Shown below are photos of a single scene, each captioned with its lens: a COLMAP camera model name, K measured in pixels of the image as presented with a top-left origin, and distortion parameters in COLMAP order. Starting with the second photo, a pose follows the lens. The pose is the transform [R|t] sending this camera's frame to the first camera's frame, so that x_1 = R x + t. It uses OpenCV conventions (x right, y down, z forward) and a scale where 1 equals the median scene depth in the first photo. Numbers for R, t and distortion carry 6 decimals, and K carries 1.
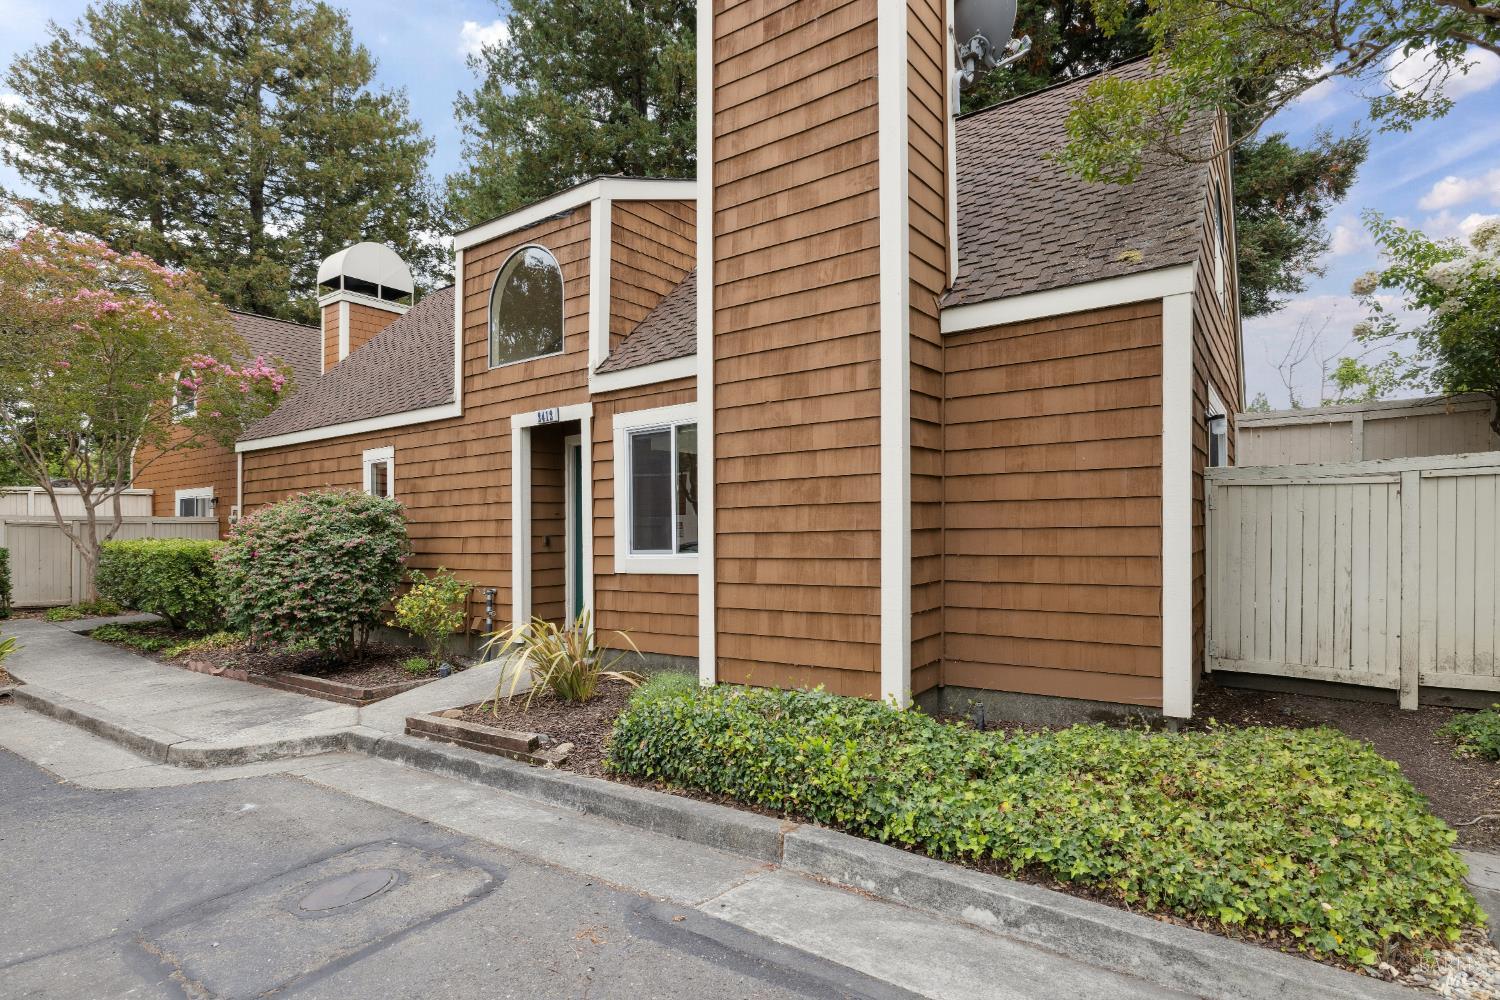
lens RADIAL K [[769.0, 0, 750.2], [0, 769.0, 505.3], [0, 0, 1]] dist [-0.000330, -0.000013]
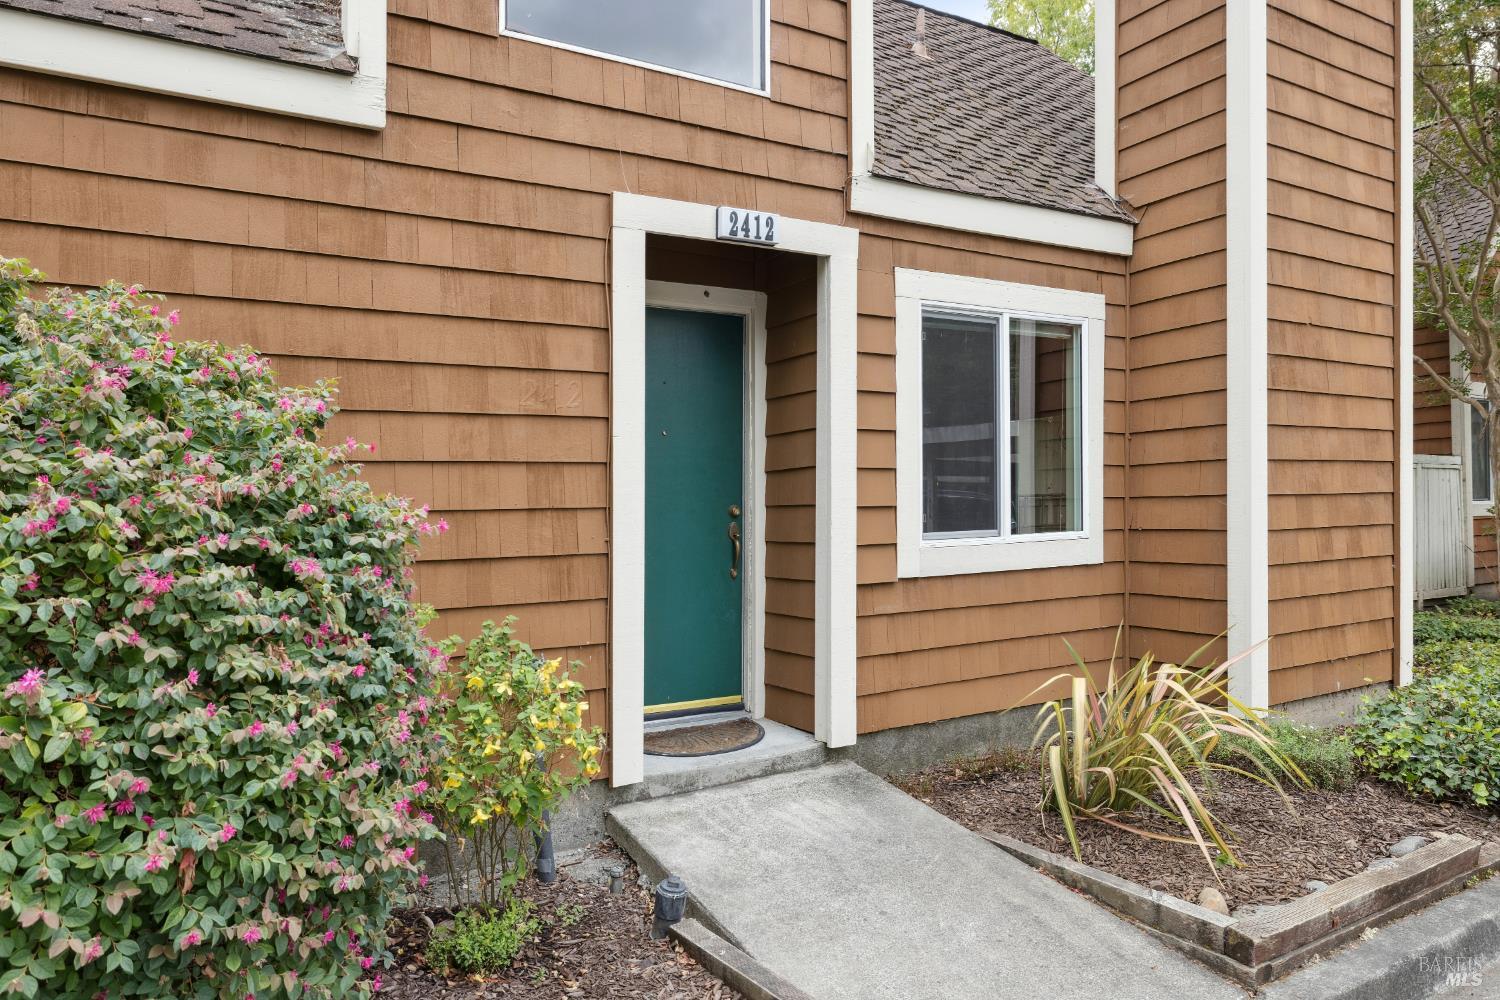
lens RADIAL K [[989.2, 0, 749.2], [0, 989.2, 503.7], [0, 0, 1]] dist [-0.003513, -0.000380]
pose [[0.402064, 0.025775, 0.915249, -0.798373], [-0.010099, 0.999668, -0.023716, 0.054057], [-0.915556, 0.000292, 0.402190, 0.814489]]
